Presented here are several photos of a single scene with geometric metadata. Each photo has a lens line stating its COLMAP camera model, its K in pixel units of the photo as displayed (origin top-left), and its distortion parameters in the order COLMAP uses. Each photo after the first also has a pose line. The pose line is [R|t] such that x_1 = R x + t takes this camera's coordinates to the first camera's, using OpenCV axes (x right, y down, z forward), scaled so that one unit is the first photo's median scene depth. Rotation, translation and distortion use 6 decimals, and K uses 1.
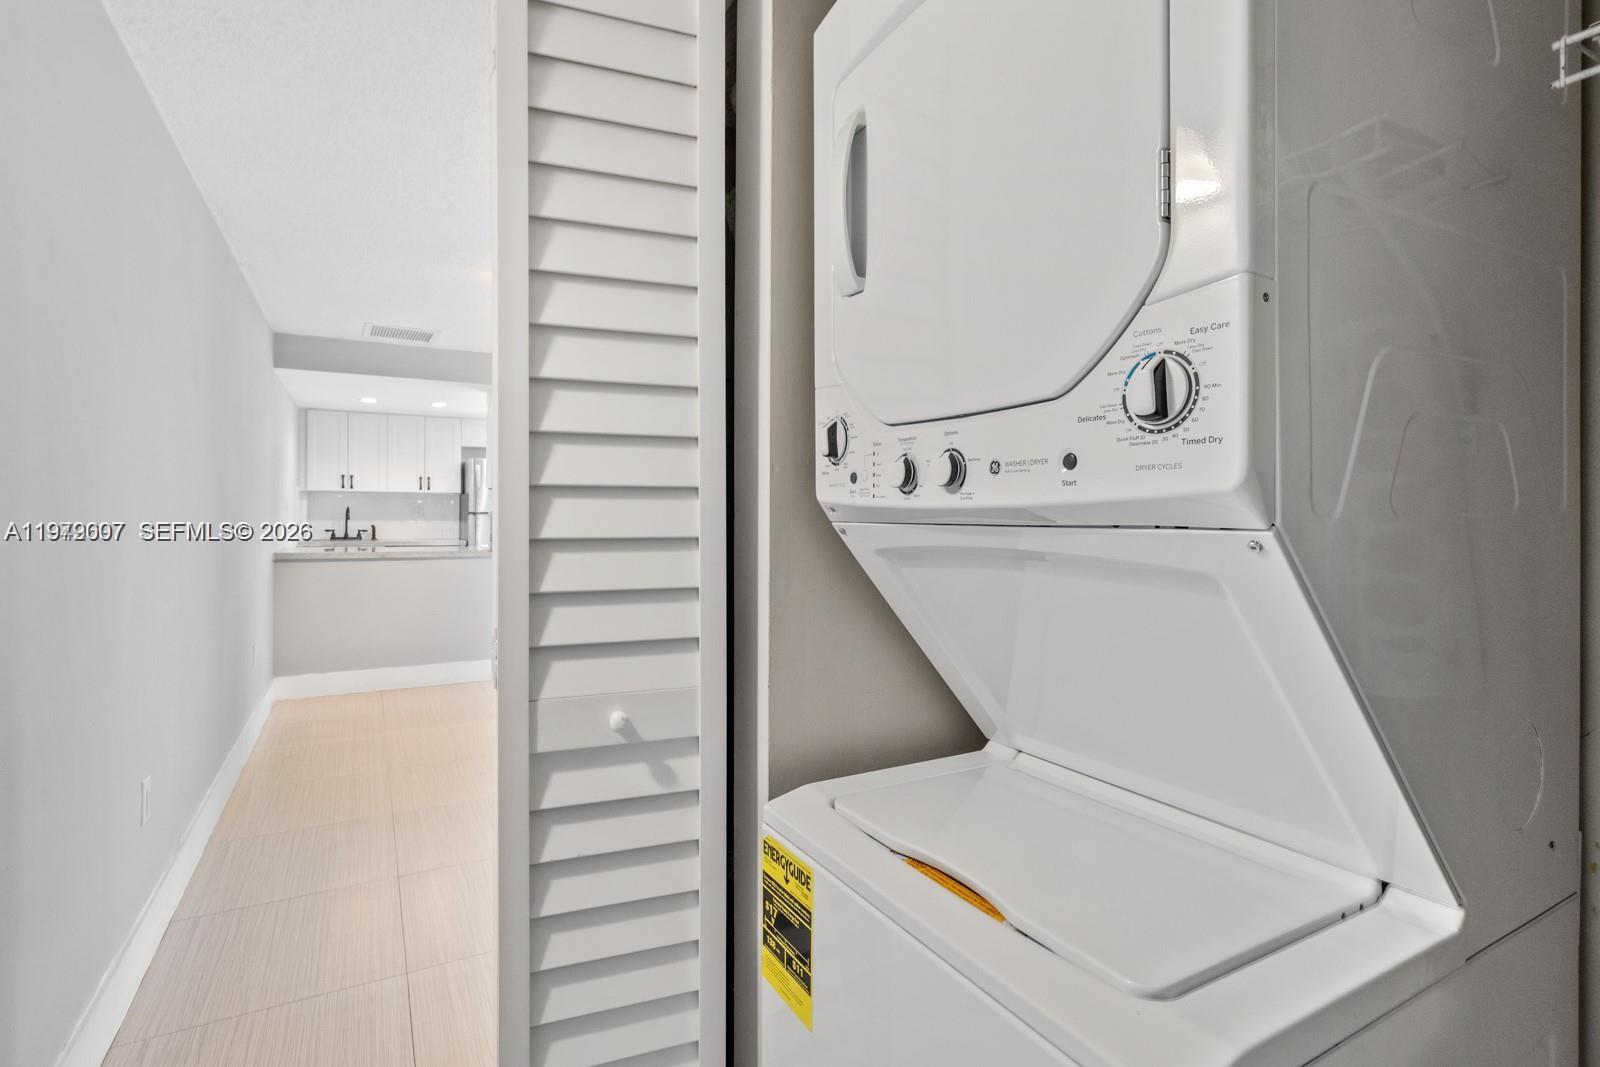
lens RADIAL K [[773.2, 0, 798.8], [0, 773.2, 529.4], [0, 0, 1]] dist [0.002028, 0.002178]
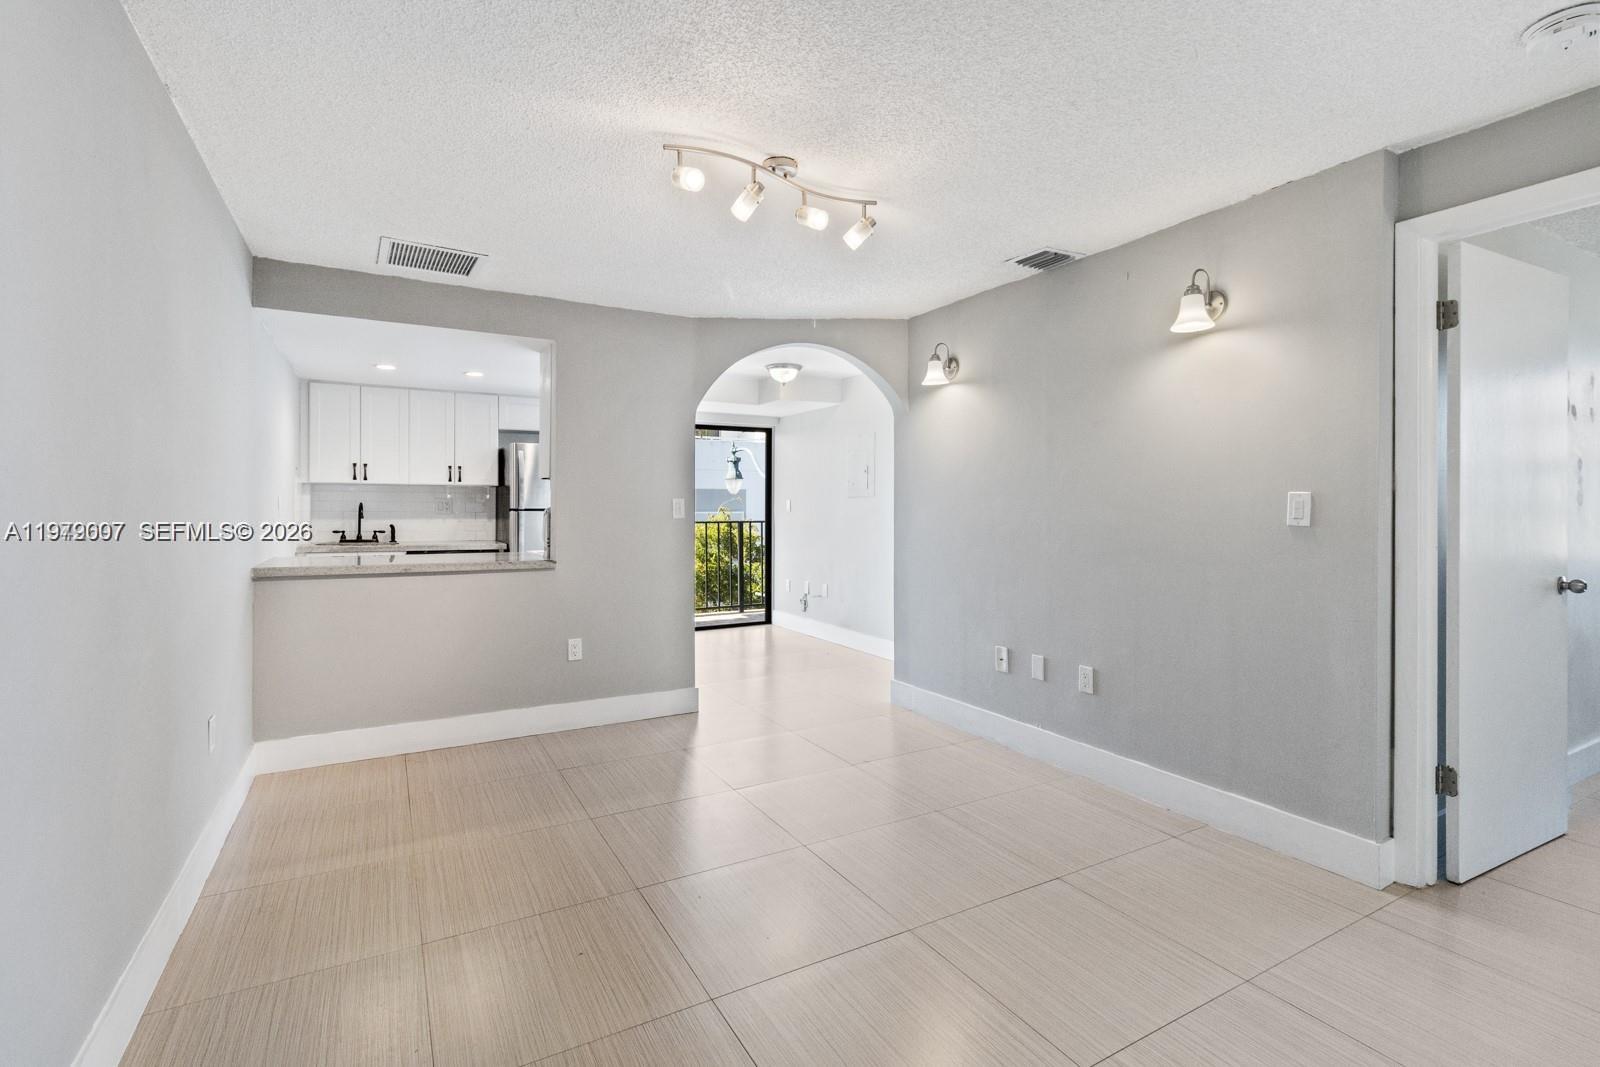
lens RADIAL K [[745.1, 0, 801.7], [0, 745.1, 520.3], [0, 0, 1]] dist [0.004936, -0.000090]
pose [[0.999989, -0.004529, 0.001164, -0.121600], [0.004534, 0.999982, -0.003948, -0.005487], [-0.001146, 0.003953, 0.999992, 0.217239]]
